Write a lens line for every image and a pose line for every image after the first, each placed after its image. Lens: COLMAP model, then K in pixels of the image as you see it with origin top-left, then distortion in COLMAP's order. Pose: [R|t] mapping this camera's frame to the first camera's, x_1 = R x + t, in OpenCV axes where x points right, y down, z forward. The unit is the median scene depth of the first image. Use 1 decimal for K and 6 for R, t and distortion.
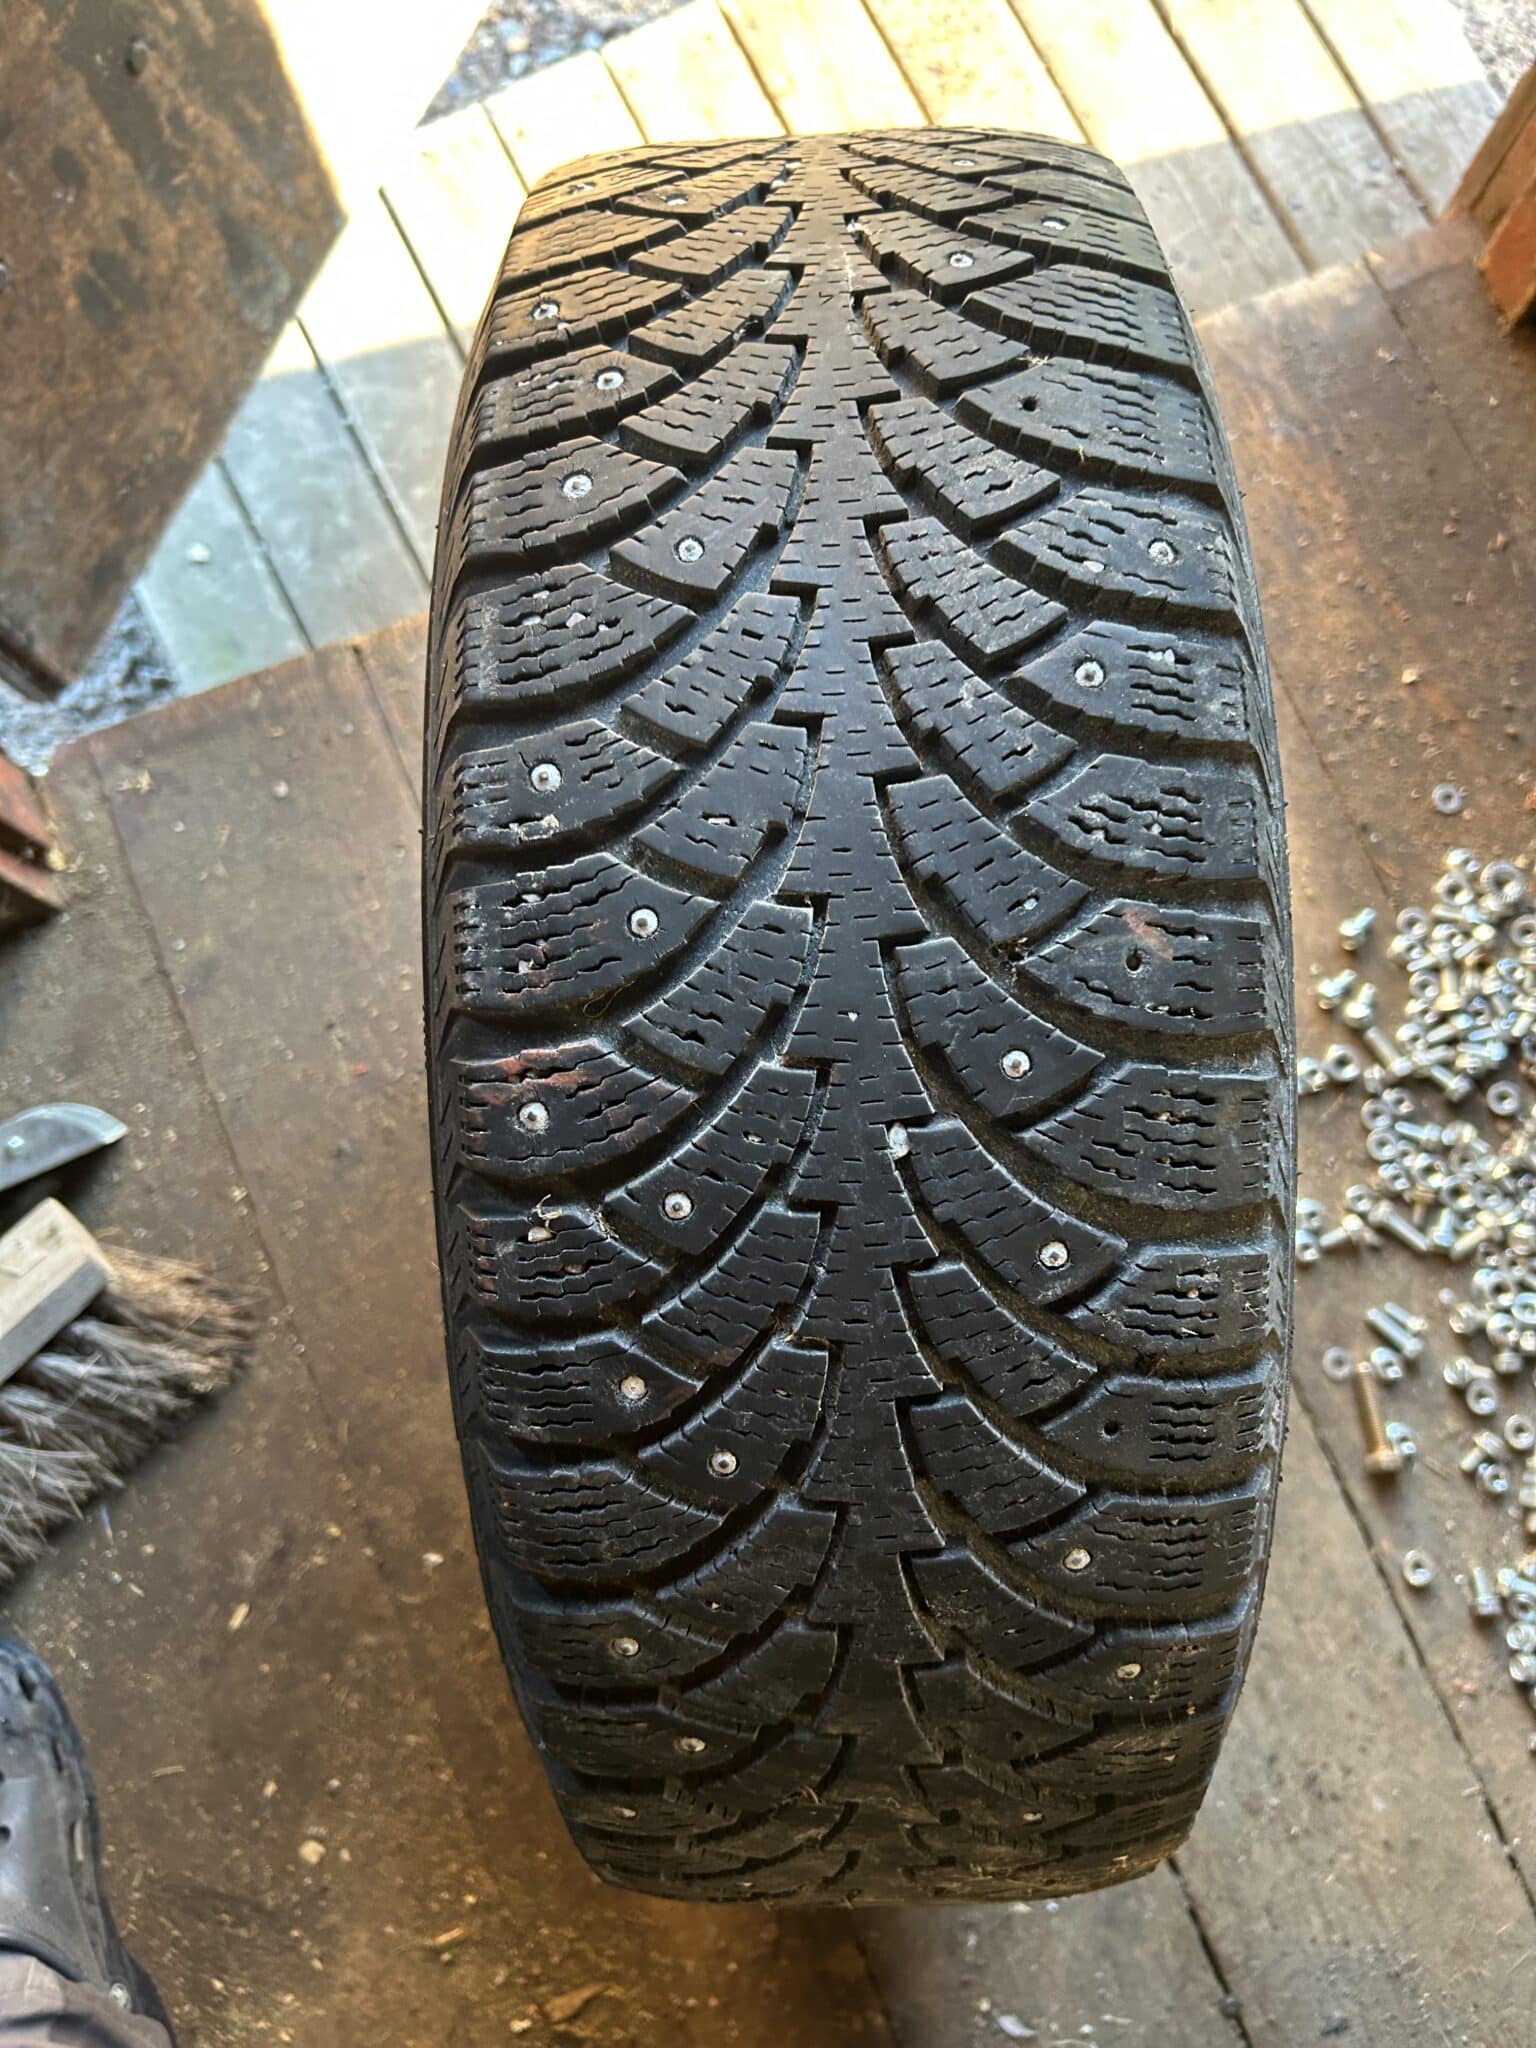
lens RADIAL K [[1517.2, 0, 768.1], [0, 1517.2, 1014.7], [0, 0, 1]] dist [0.013232, -0.040279]
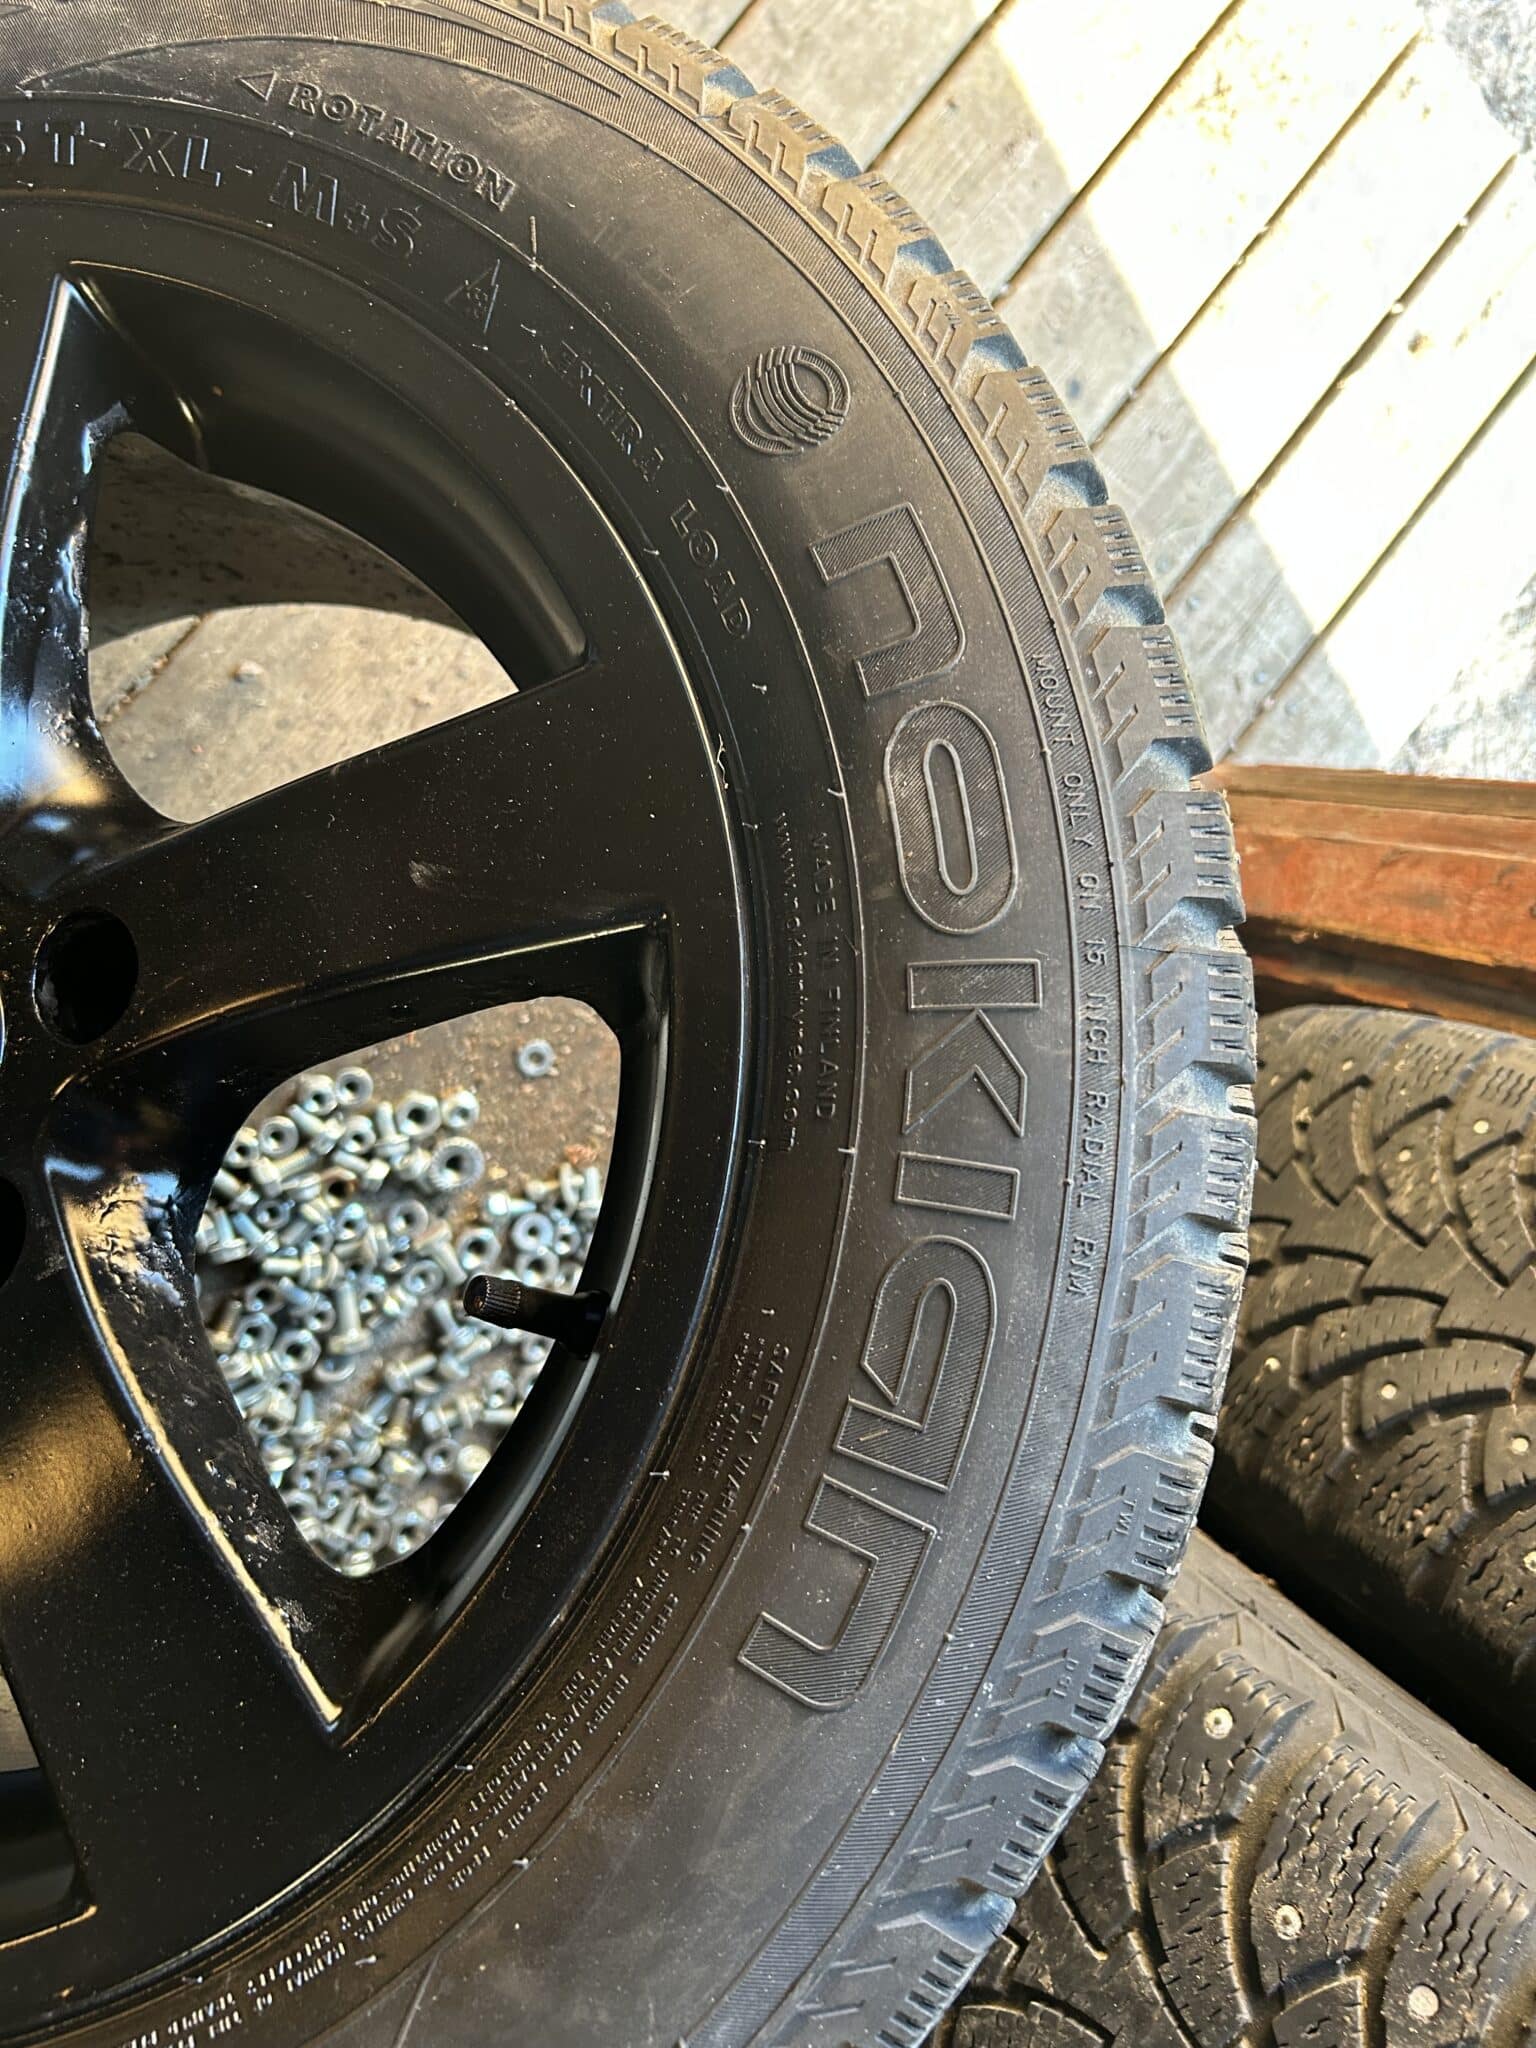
lens RADIAL K [[1579.0, 0, 776.9], [0, 1579.0, 1019.4], [0, 0, 1]] dist [0.006814, 0.004034]
pose [[0.362294, 0.867255, 0.341484, 0.206506], [-0.902242, 0.418252, -0.104995, -0.181579], [-0.233884, -0.270062, 0.934005, 0.235389]]
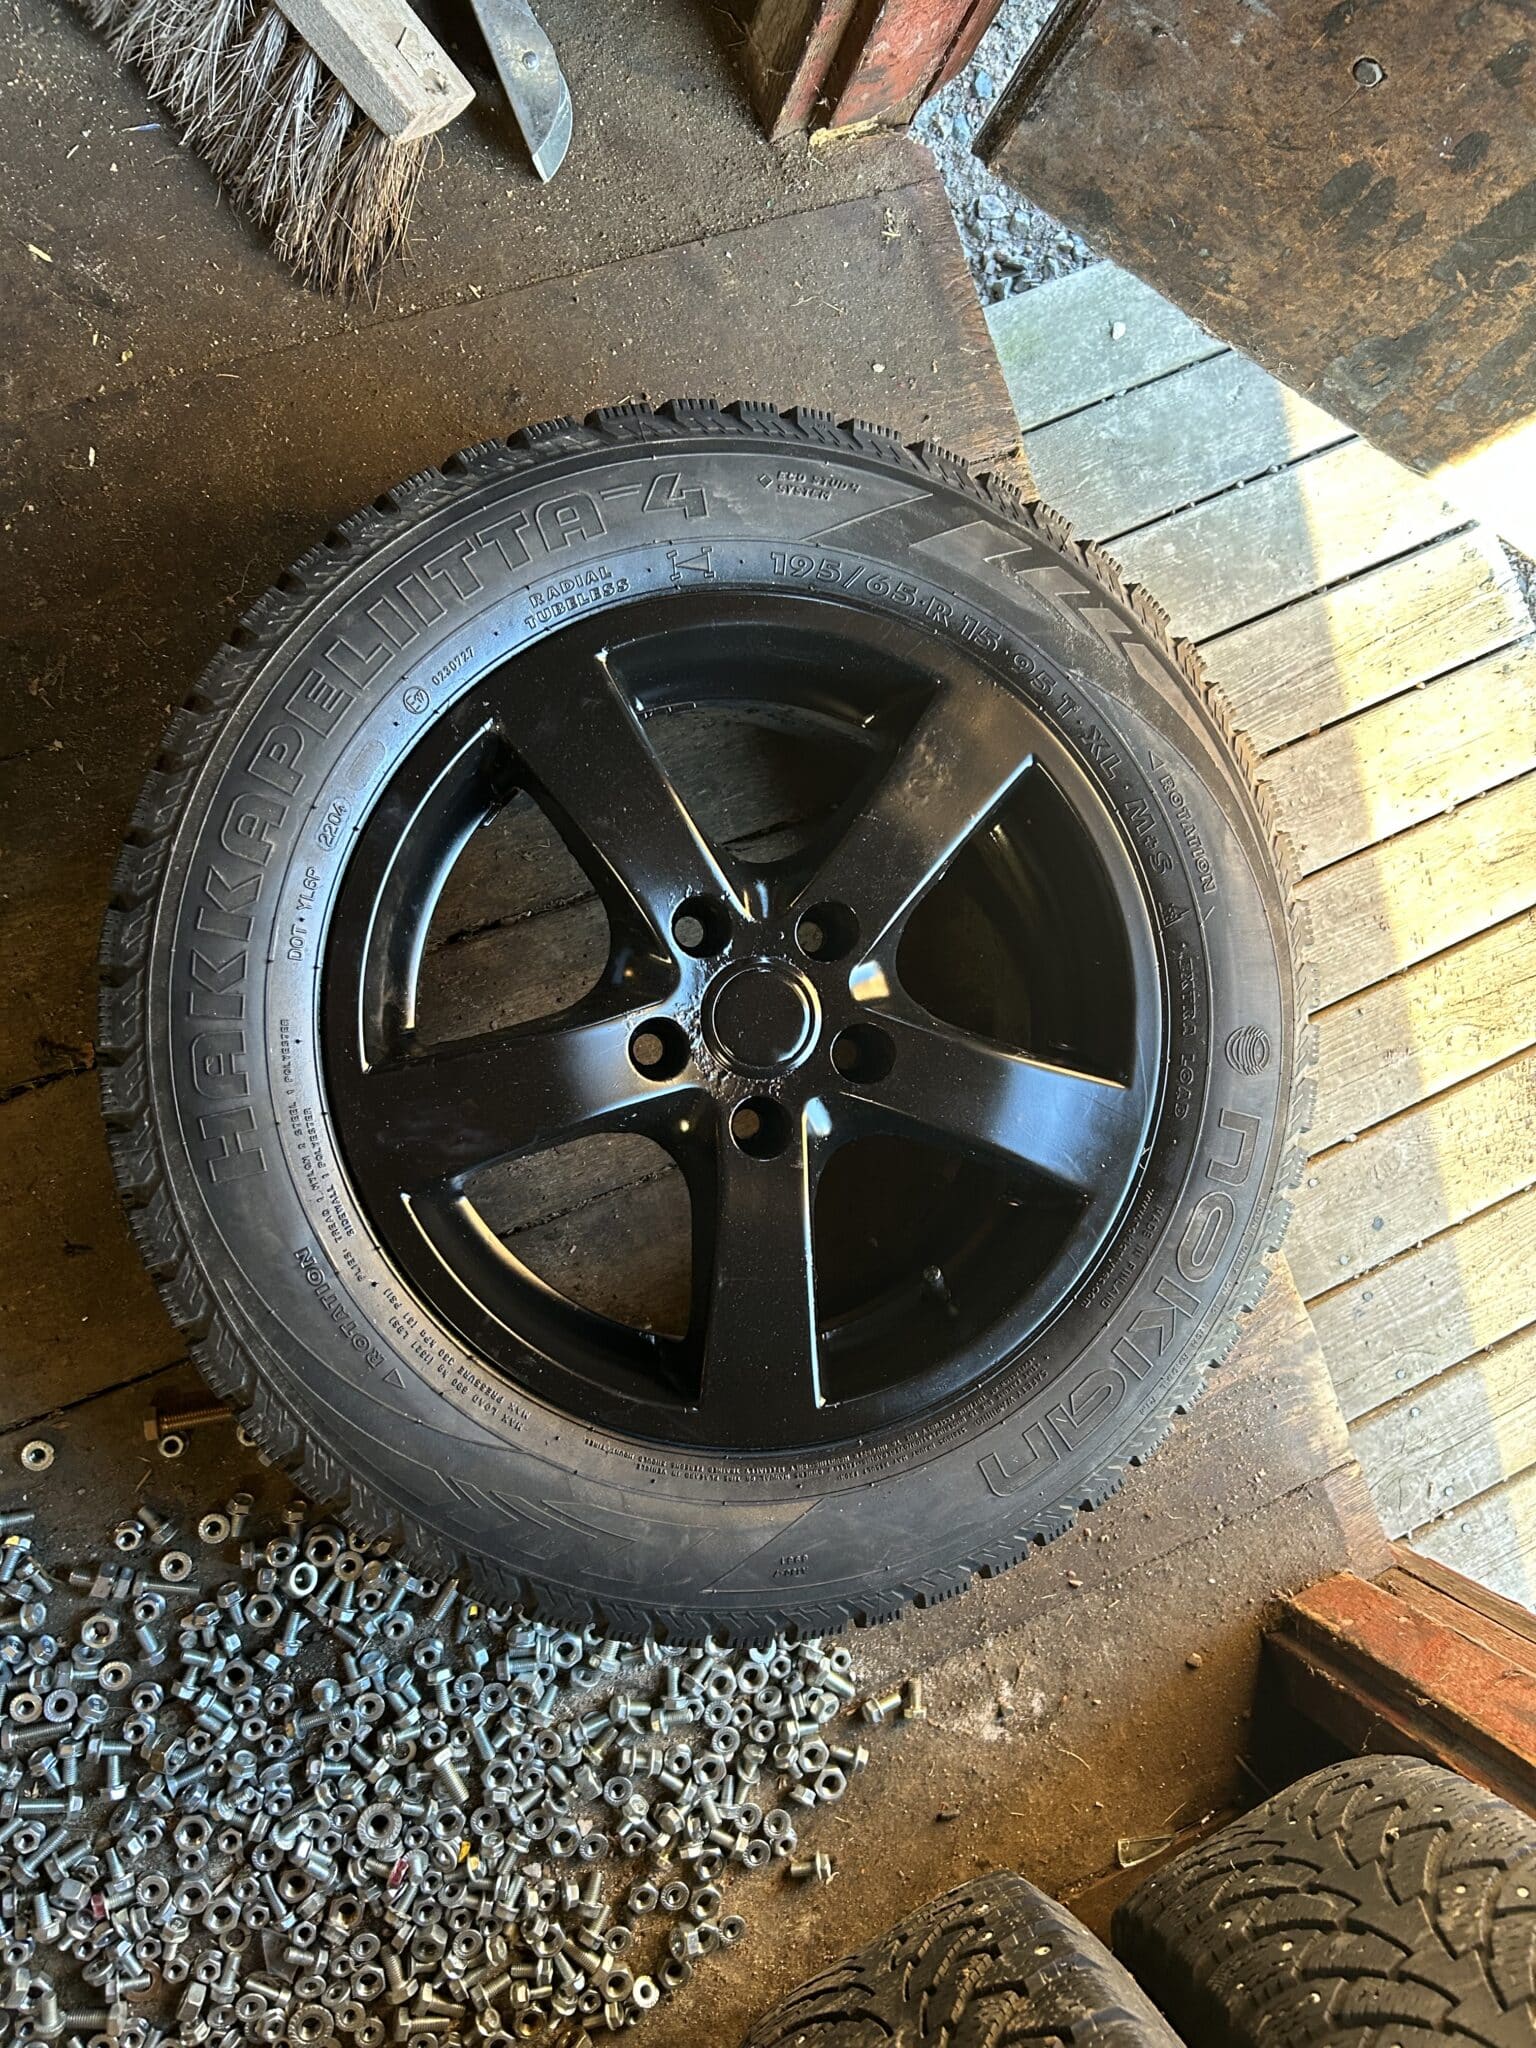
lens RADIAL K [[1517.2, 0, 768.1], [0, 1517.2, 1014.7], [0, 0, 1]] dist [0.013232, -0.040279]
pose [[-0.039834, 0.999193, -0.005139, 0.121993], [-0.997593, -0.040061, -0.056598, -0.035946], [-0.056758, 0.002873, 0.998384, -0.004468]]
